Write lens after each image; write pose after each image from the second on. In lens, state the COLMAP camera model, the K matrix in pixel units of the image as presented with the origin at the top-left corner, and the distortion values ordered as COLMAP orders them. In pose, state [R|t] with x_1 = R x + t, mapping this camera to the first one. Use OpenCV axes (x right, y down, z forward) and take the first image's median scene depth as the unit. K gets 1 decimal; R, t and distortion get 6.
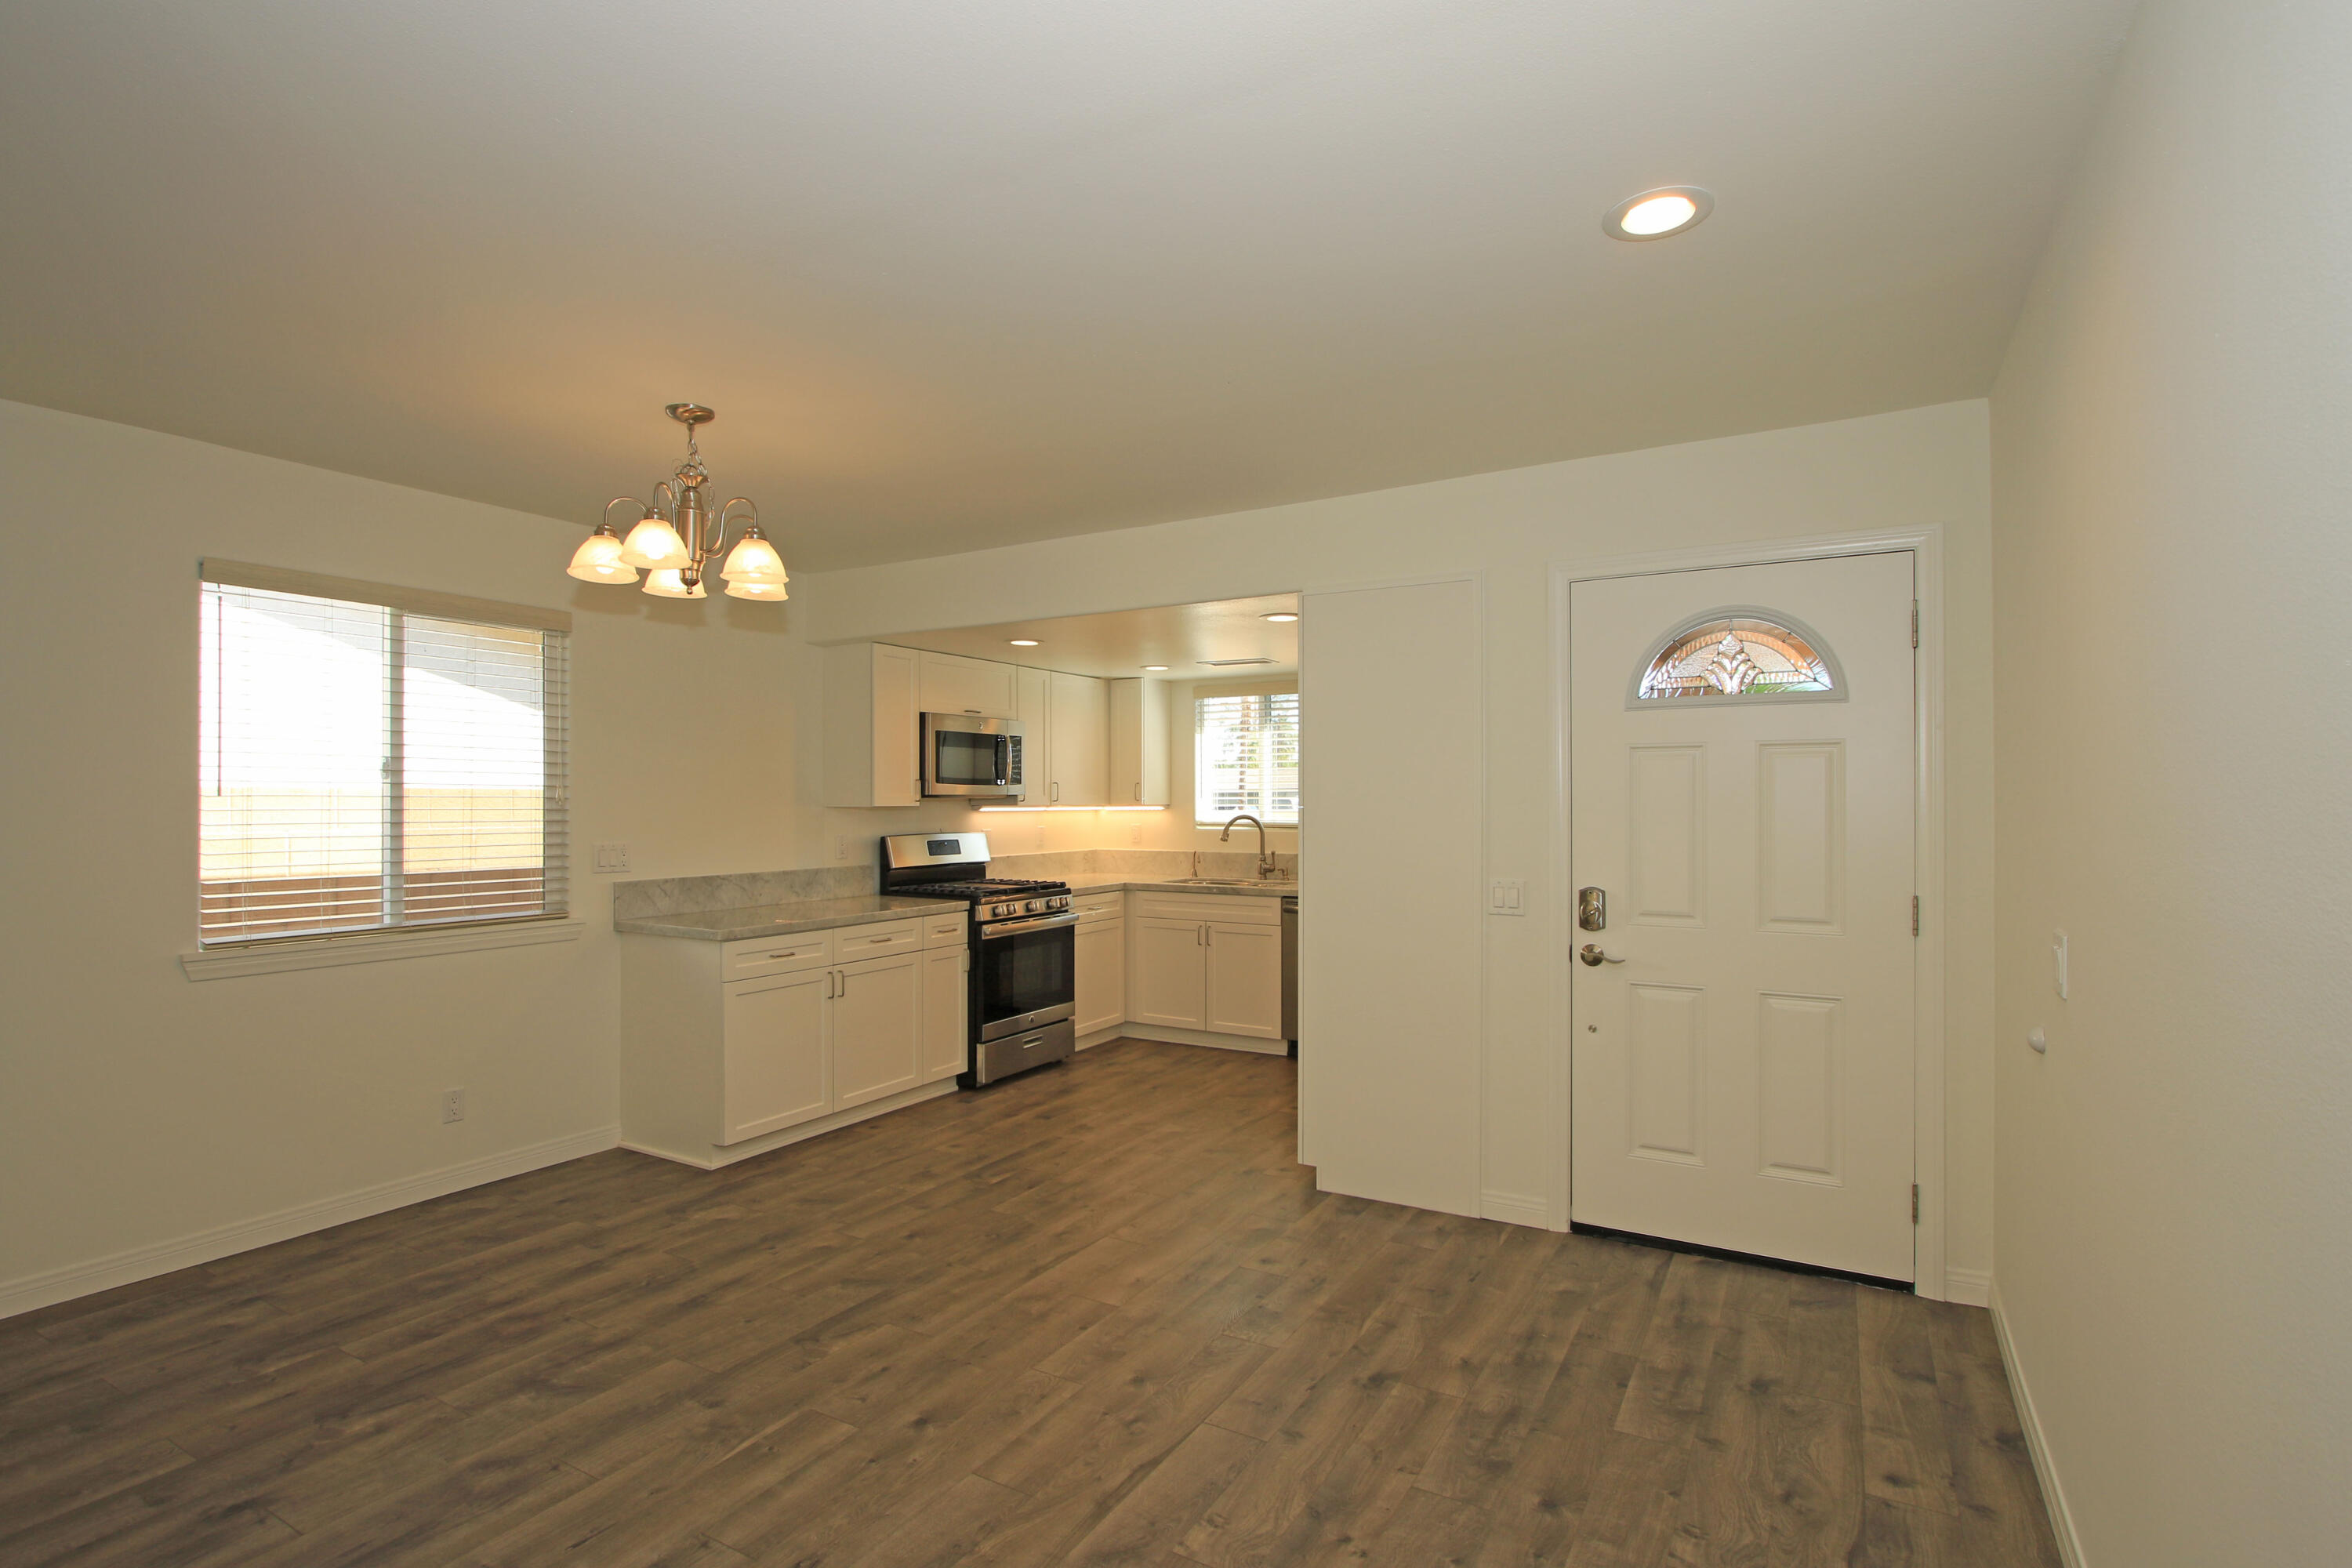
lens RADIAL K [[1134.6, 0, 1166.0], [0, 1134.6, 803.1], [0, 0, 1]] dist [-0.019510, 0.004780]
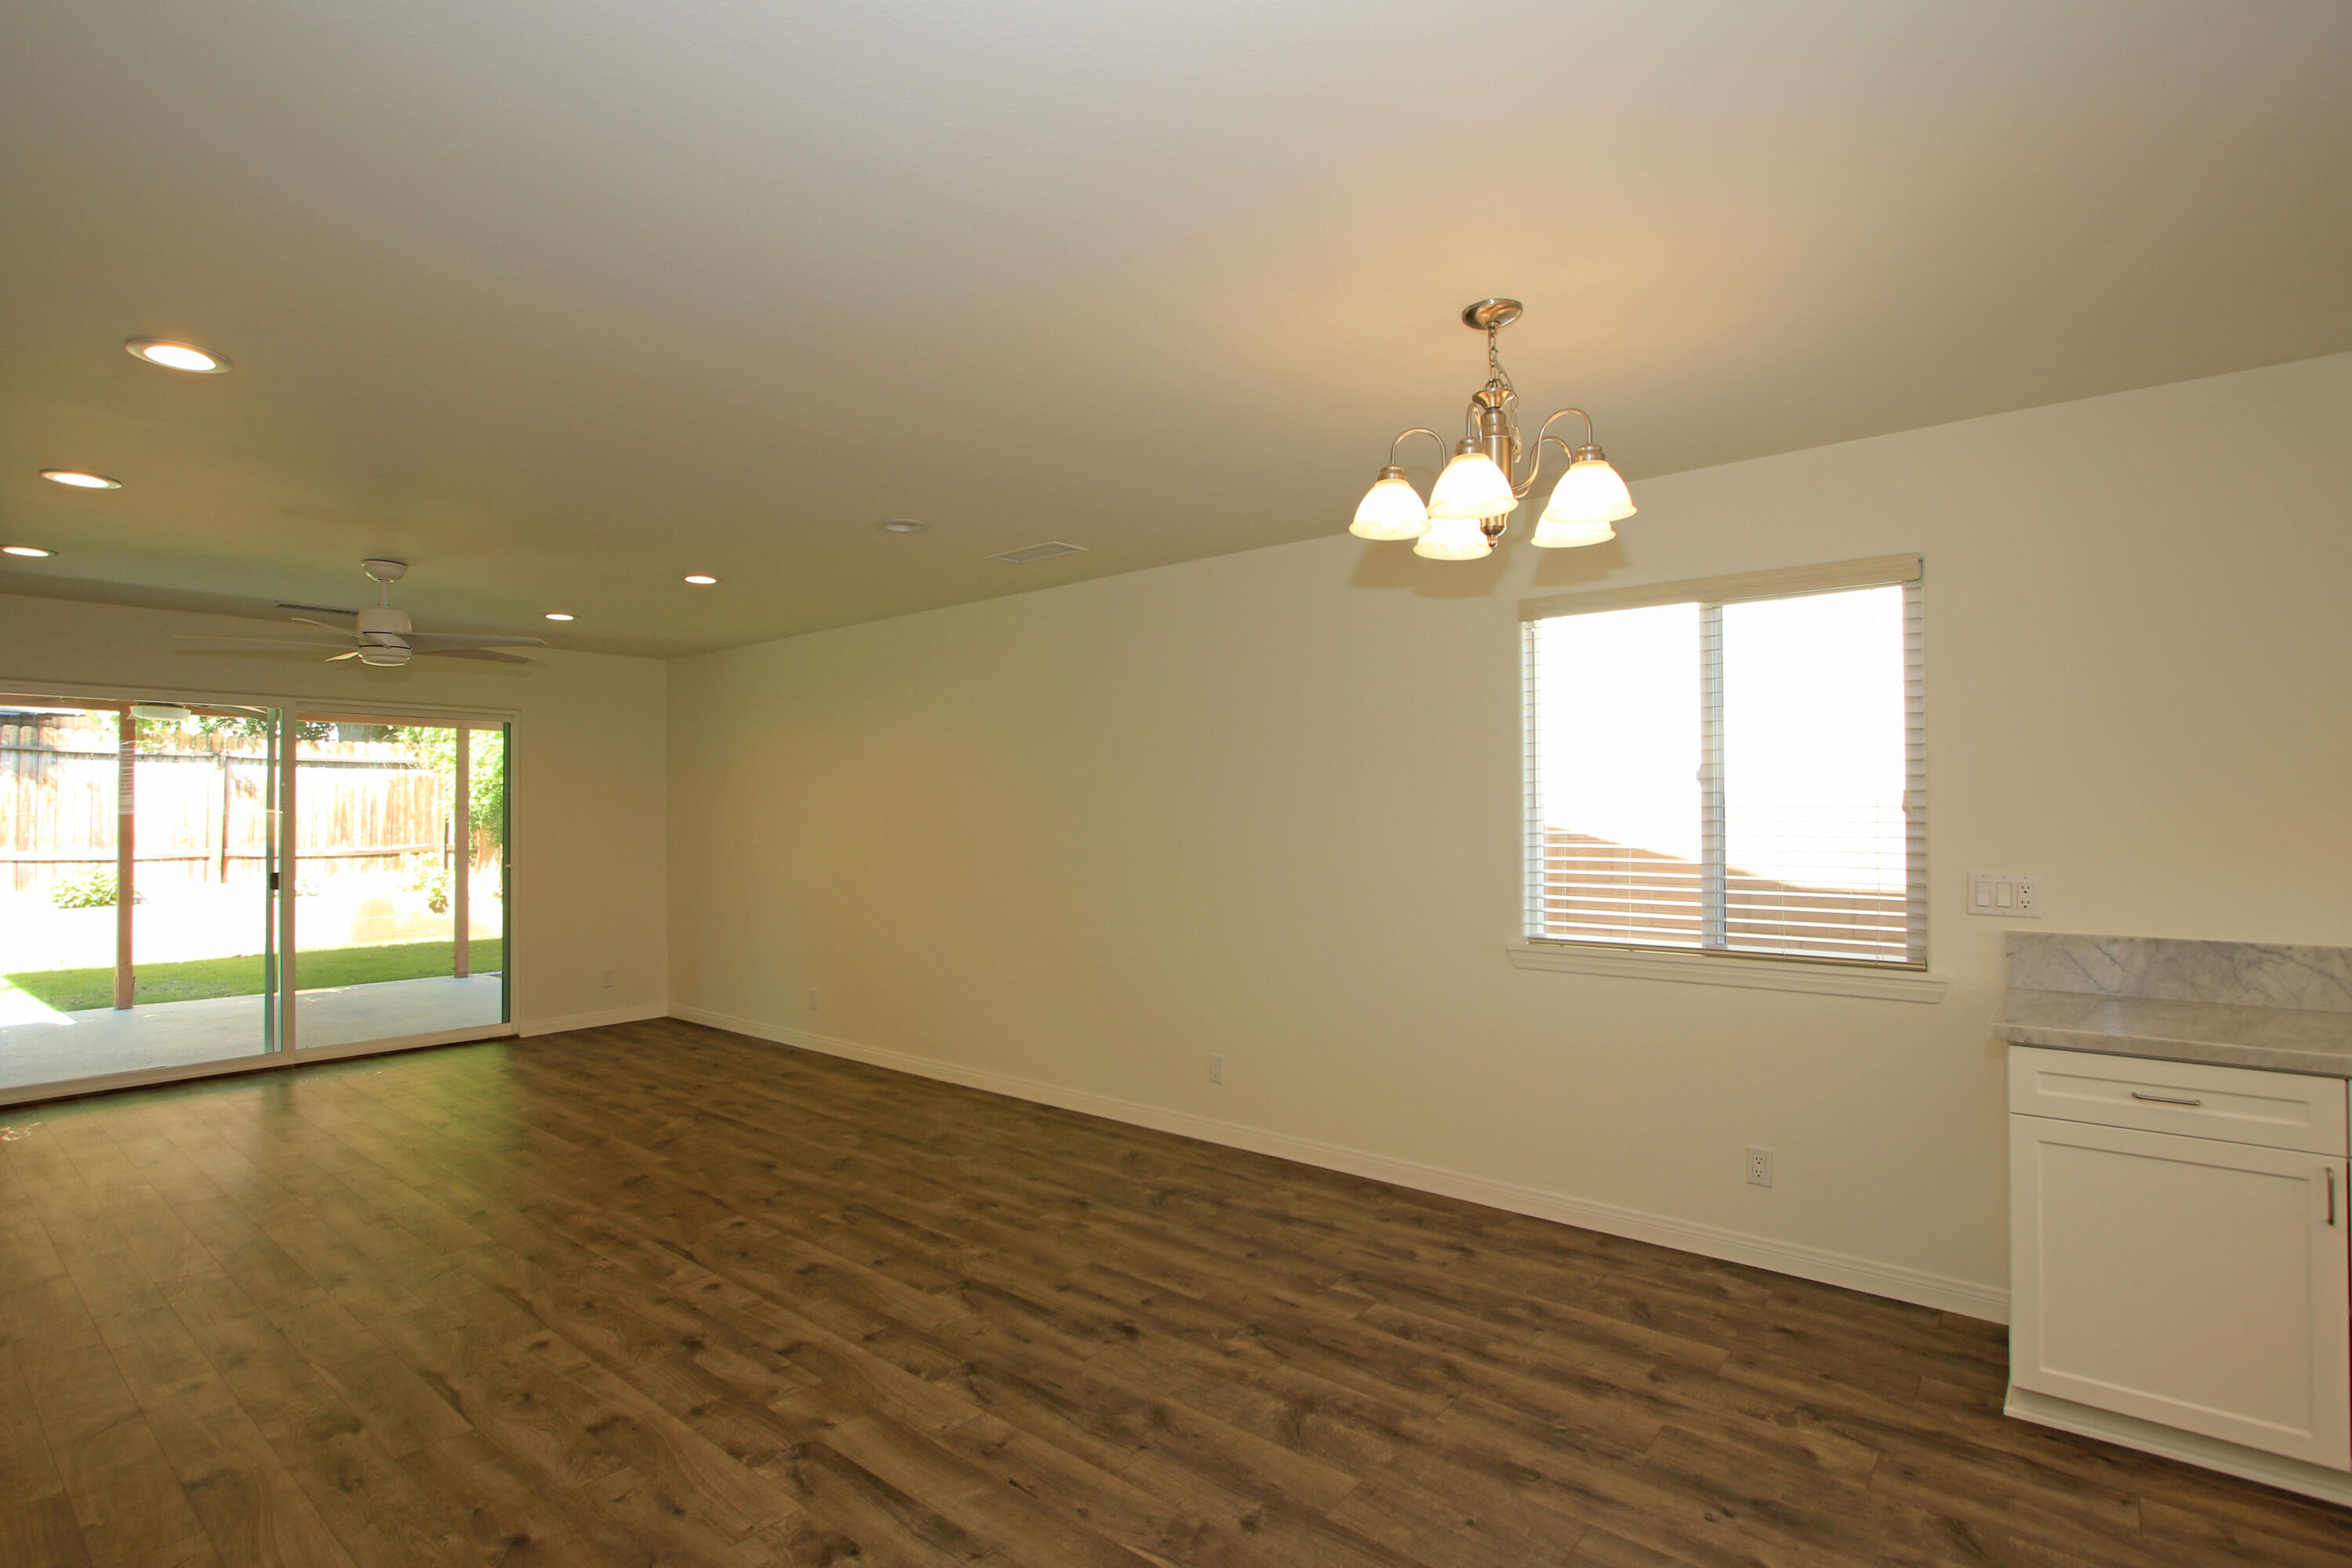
lens RADIAL K [[1131.7, 0, 1160.4], [0, 1131.7, 798.4], [0, 0, 1]] dist [-0.017994, 0.005565]
pose [[-0.165160, -0.011186, -0.986203, 0.323162], [0.002949, 0.999926, -0.011835, -0.003403], [0.986262, -0.004863, -0.165114, 0.765652]]
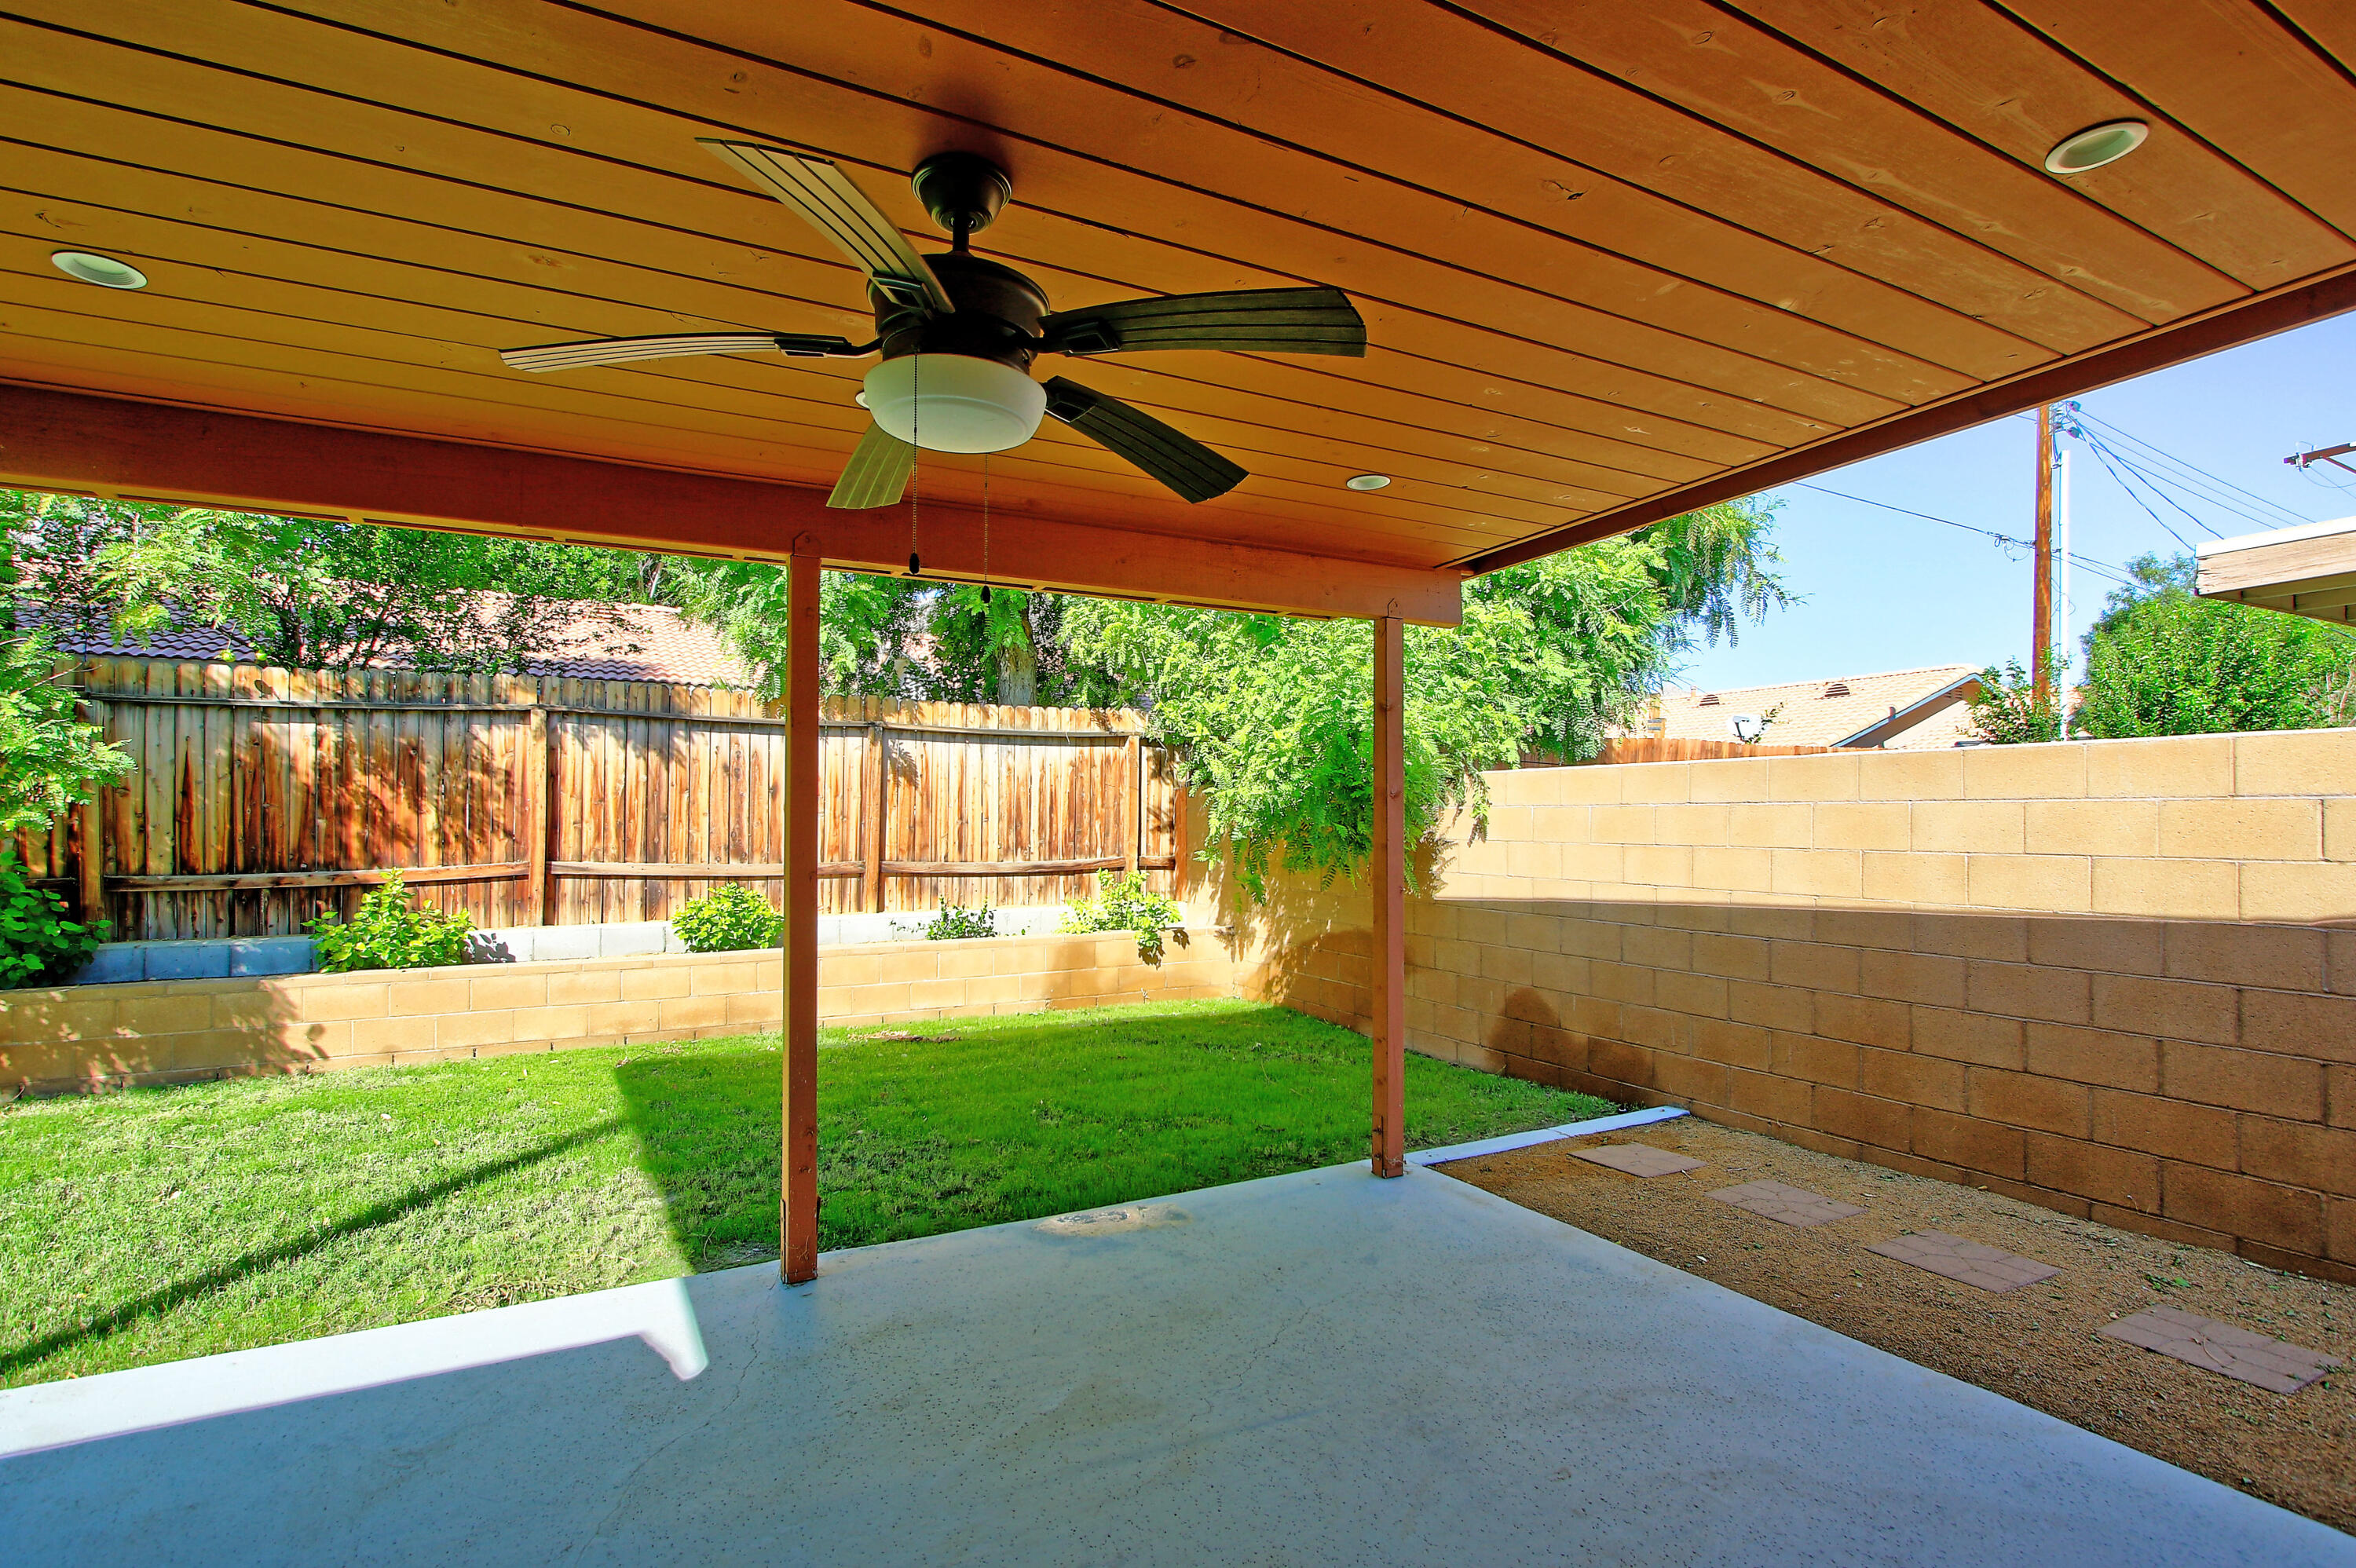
lens RADIAL K [[1133.5, 0, 1151.9], [0, 1133.5, 801.3], [0, 0, 1]] dist [-0.017994, 0.005565]
pose [[-0.532792, -0.010951, -0.846175, -0.929134], [0.000294, 0.999914, -0.013126, 0.007566], [0.846246, -0.007242, -0.532743, -0.946717]]
